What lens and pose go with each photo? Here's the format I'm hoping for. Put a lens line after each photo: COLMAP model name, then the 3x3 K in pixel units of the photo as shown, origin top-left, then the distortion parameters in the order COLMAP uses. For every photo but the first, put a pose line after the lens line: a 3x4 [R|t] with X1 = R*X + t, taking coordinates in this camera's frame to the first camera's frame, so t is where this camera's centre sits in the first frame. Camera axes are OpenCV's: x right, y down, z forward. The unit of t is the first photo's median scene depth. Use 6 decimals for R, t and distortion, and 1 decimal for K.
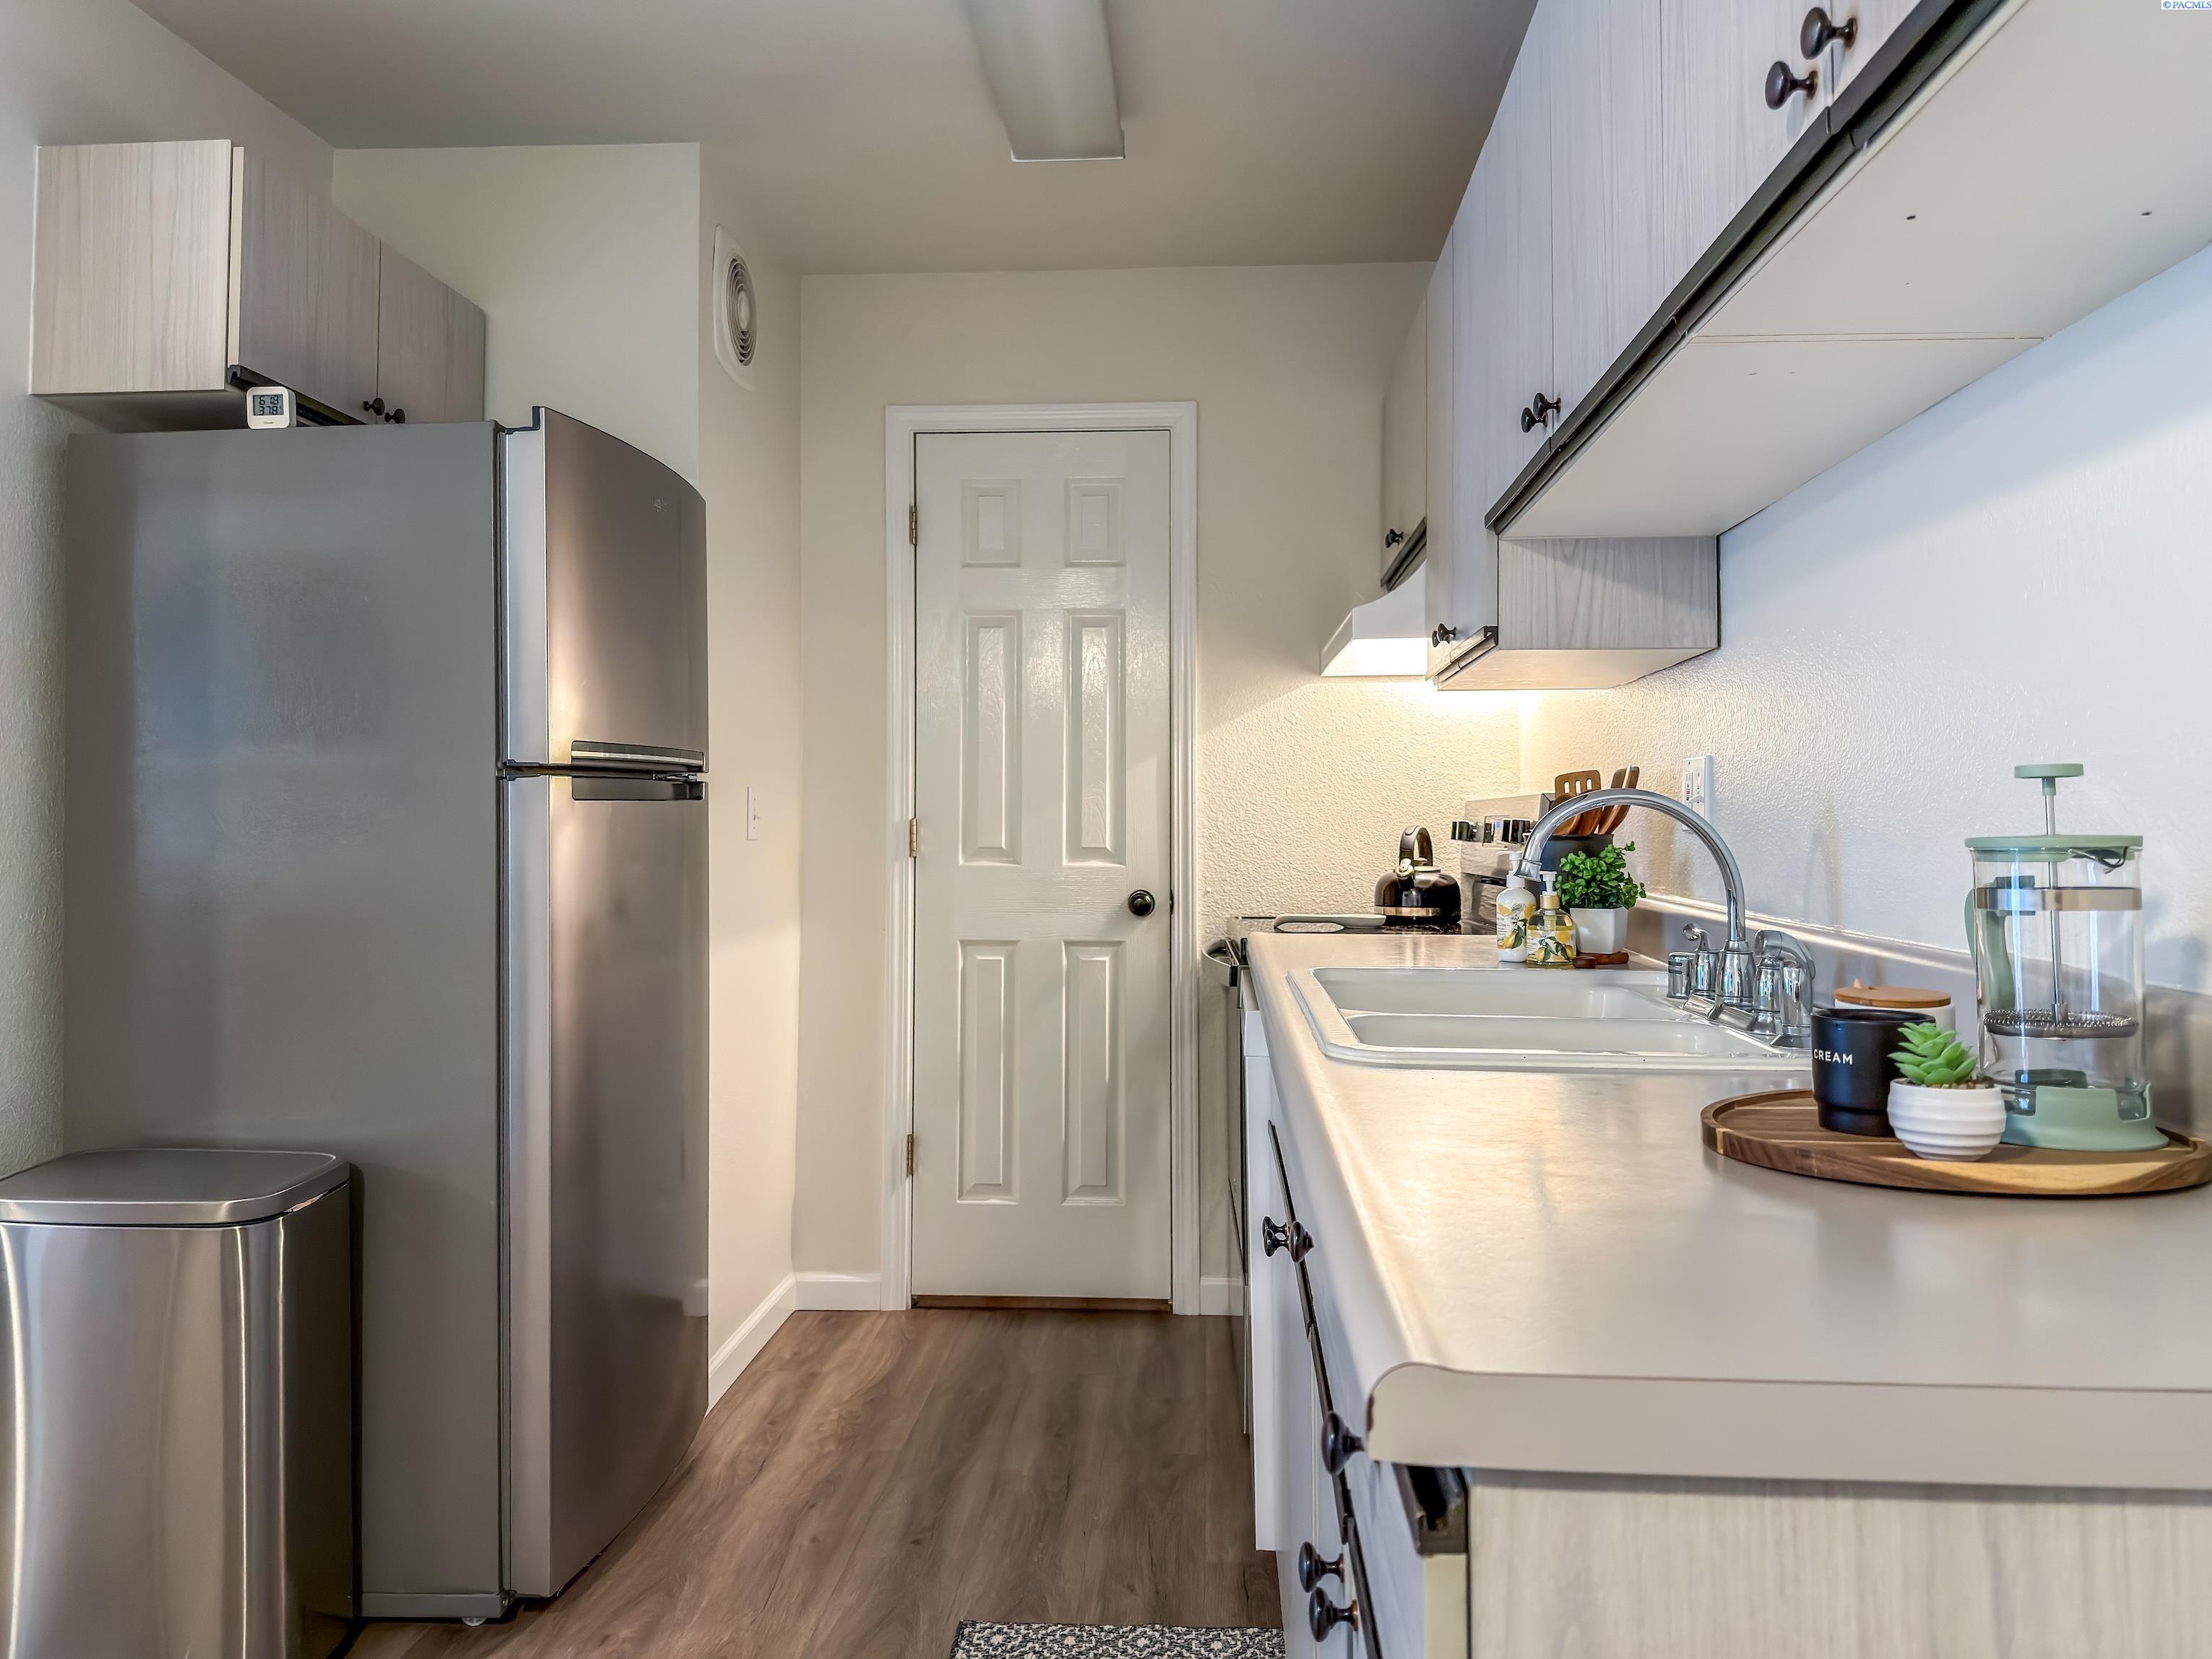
lens RADIAL K [[1602.2, 0, 1145.4], [0, 1602.2, 772.0], [0, 0, 1]] dist [0.089764, -0.117390]
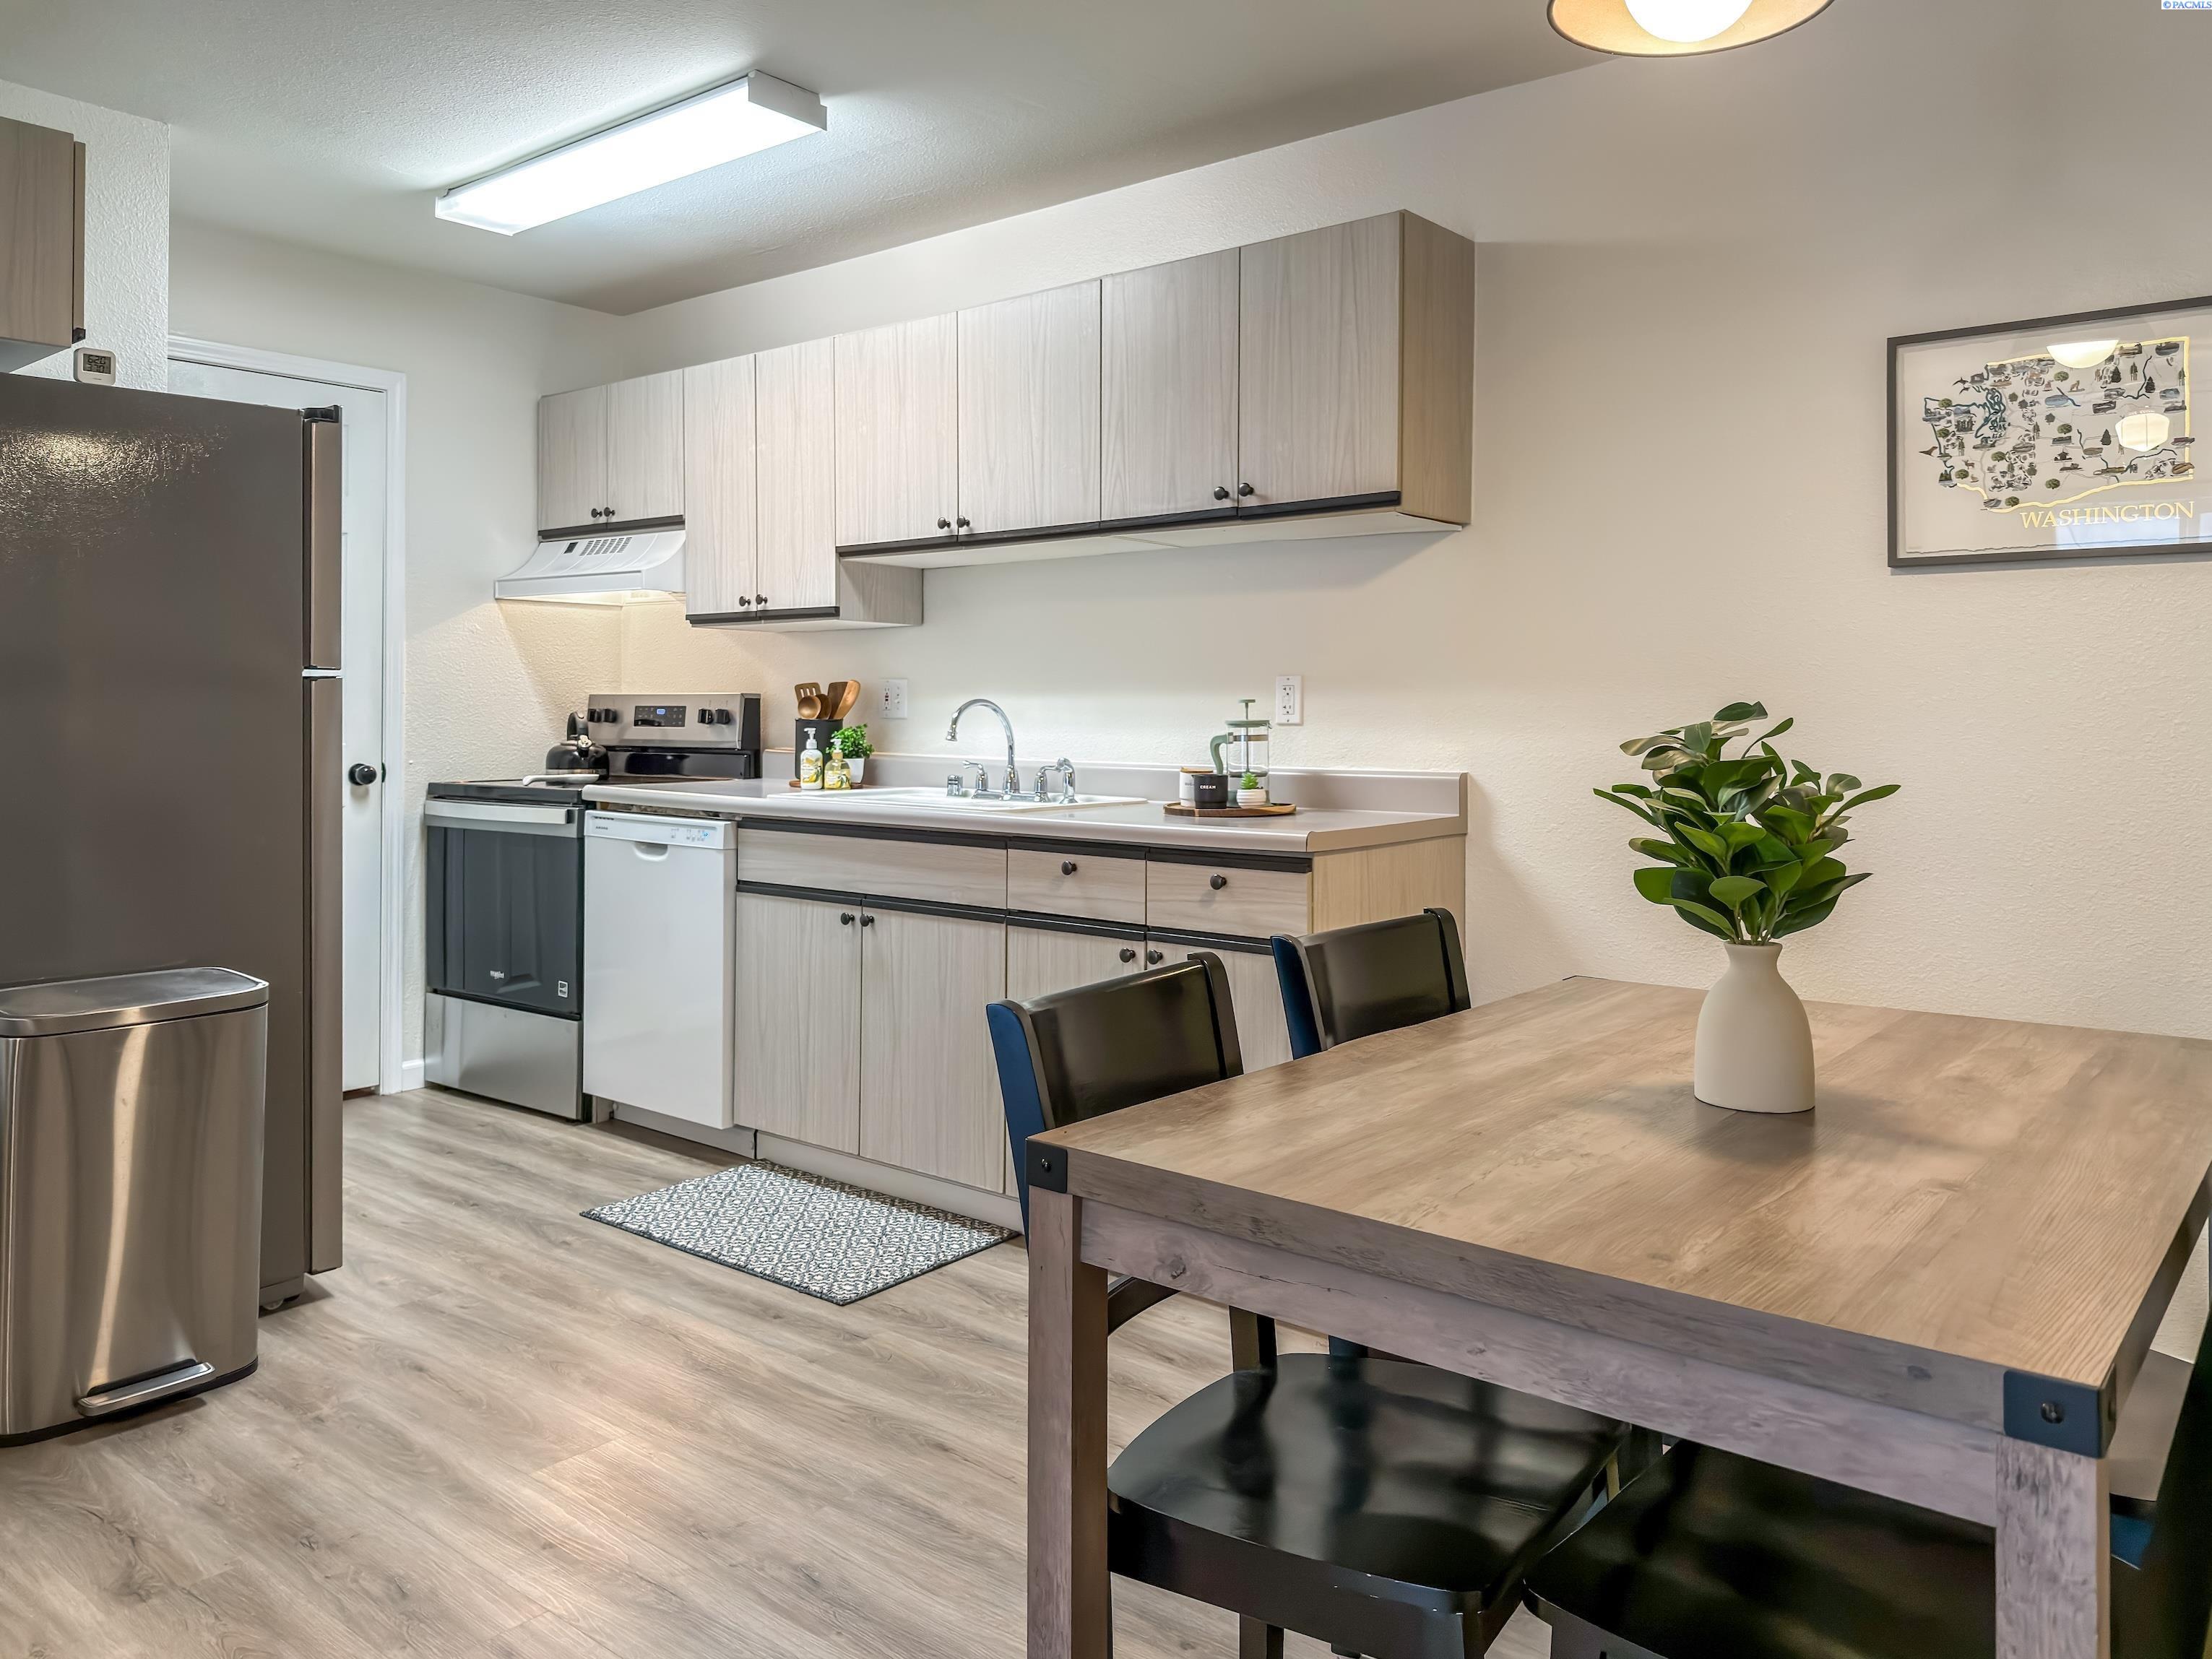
lens RADIAL K [[1602.2, 0, 1145.4], [0, 1602.2, 772.0], [0, 0, 1]] dist [0.089764, -0.117390]
pose [[0.572946, -0.034344, 0.818873, -0.737304], [-0.028797, 0.997661, 0.061991, -0.017677], [-0.819087, -0.059099, 0.570617, -0.241331]]
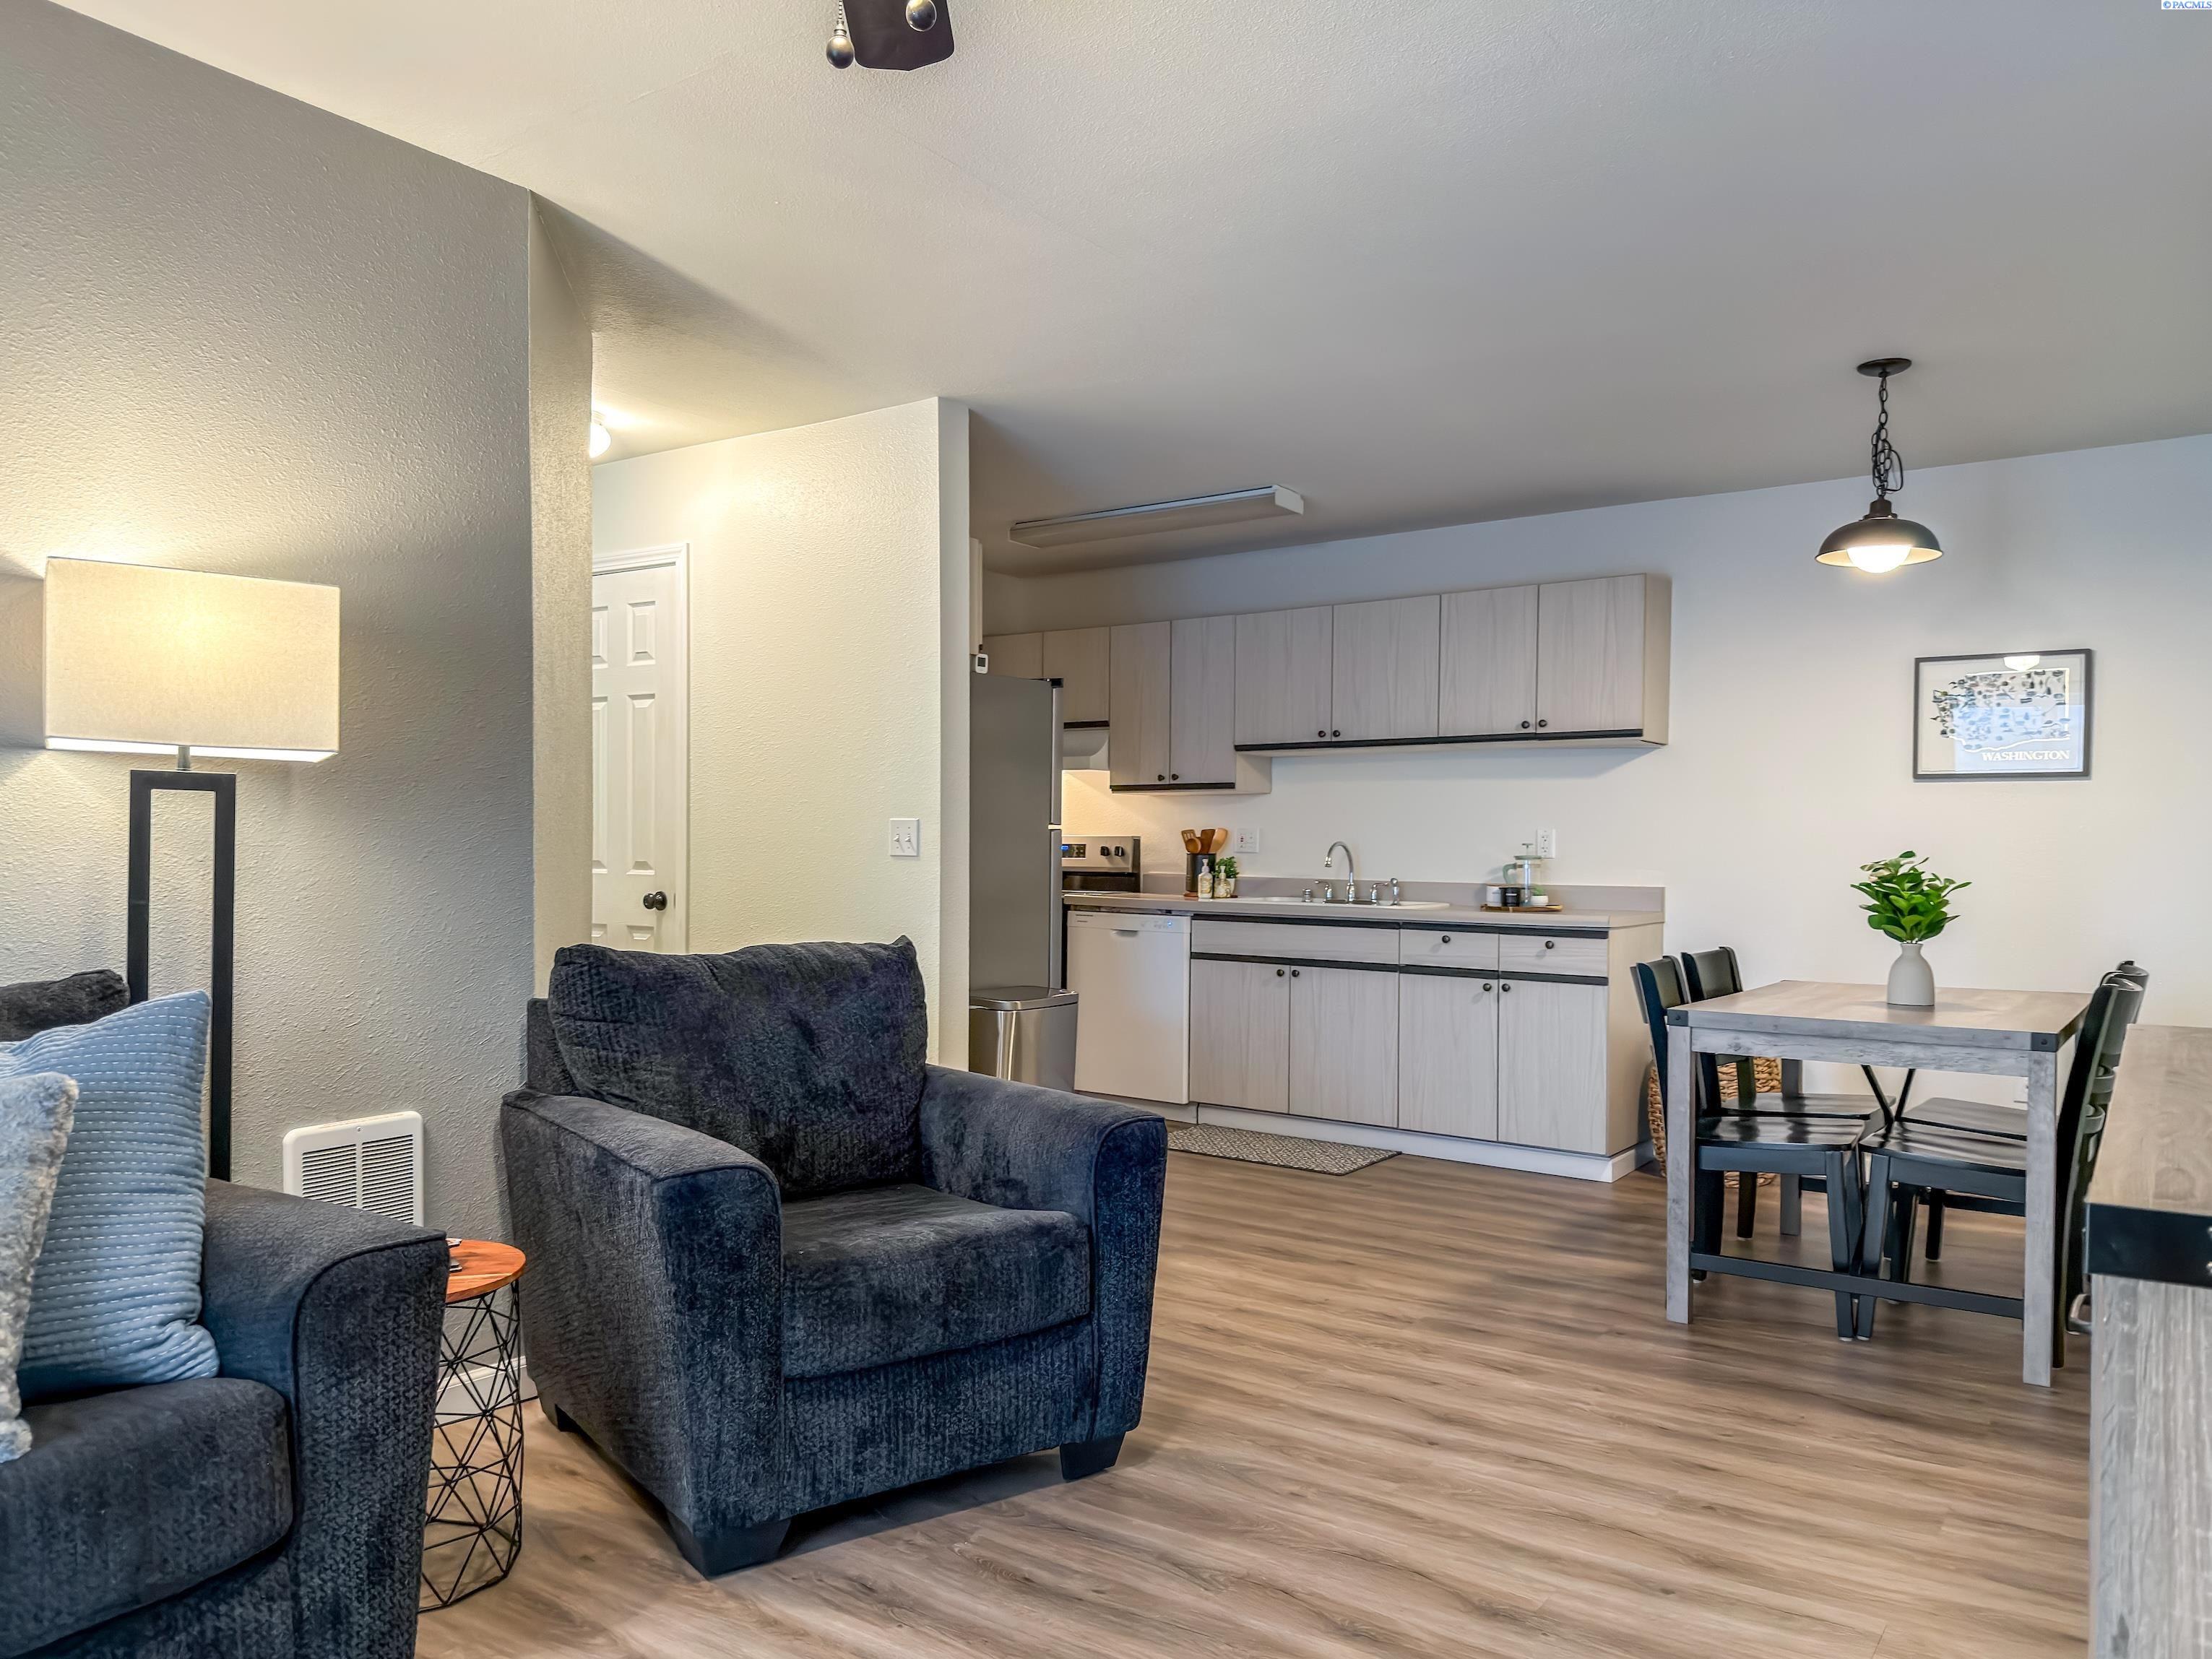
lens RADIAL K [[1574.6, 0, 1107.6], [0, 1574.6, 921.5], [0, 0, 1]] dist [0.025193, -0.031868]
pose [[0.540611, -0.039966, 0.840323, -1.604333], [-0.036908, 0.996782, 0.071151, -0.023312], [-0.840463, -0.069479, 0.537396, -0.250885]]
